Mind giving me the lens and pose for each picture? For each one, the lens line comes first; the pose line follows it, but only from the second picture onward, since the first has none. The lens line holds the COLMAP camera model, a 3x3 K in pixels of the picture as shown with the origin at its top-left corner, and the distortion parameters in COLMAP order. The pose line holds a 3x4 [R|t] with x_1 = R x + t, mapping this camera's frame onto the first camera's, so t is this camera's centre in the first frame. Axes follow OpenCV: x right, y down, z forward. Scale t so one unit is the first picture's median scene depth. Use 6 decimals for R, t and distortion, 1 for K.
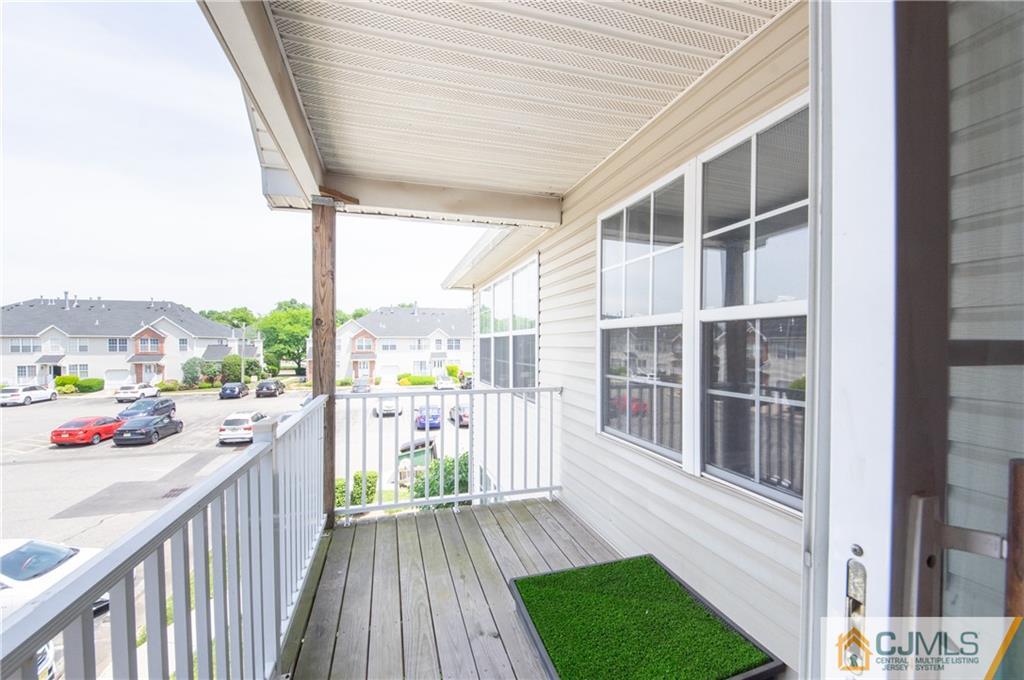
lens RADIAL K [[425.7, 0, 522.6], [0, 425.7, 344.3], [0, 0, 1]] dist [0.002764, -0.002889]
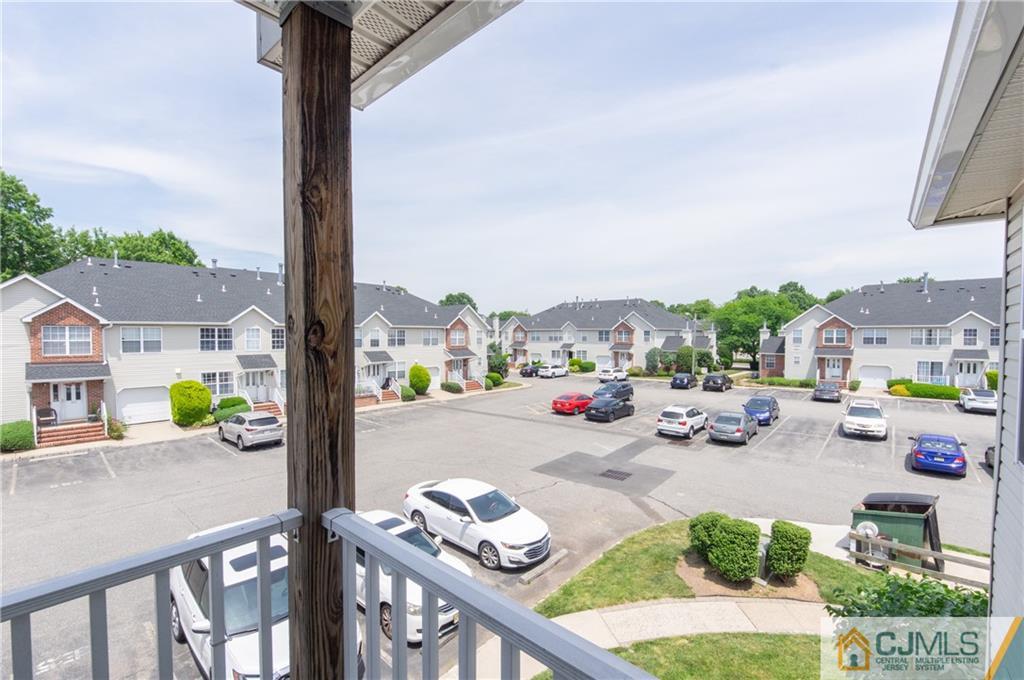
lens RADIAL K [[434.2, 0, 507.6], [0, 434.2, 347.3], [0, 0, 1]] dist [-0.008581, -0.002118]
pose [[0.513773, 0.025987, -0.857532, -0.011980], [-0.001602, 0.999568, 0.029332, -0.004565], [0.857924, -0.013696, 0.513593, 0.218777]]
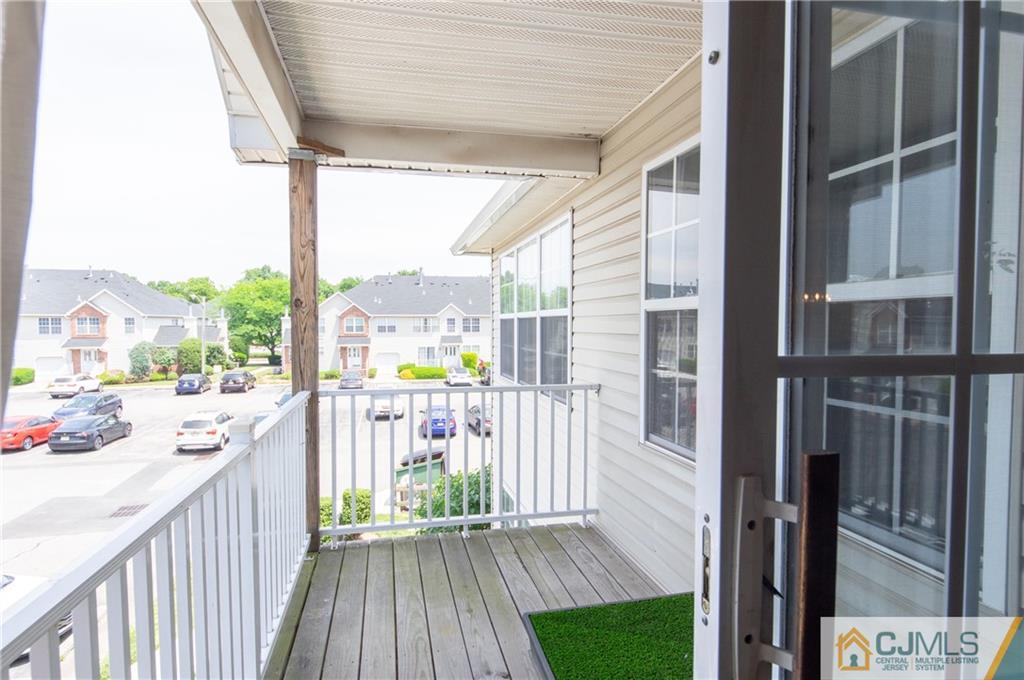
lens RADIAL K [[576.2, 0, 522.1], [0, 576.2, 341.3], [0, 0, 1]] dist [-0.003036, 0.016413]
pose [[0.997268, 0.002087, -0.073835, 0.008630], [0.000094, 0.999564, 0.029518, -0.002826], [0.073864, -0.029444, 0.996834, -0.019712]]
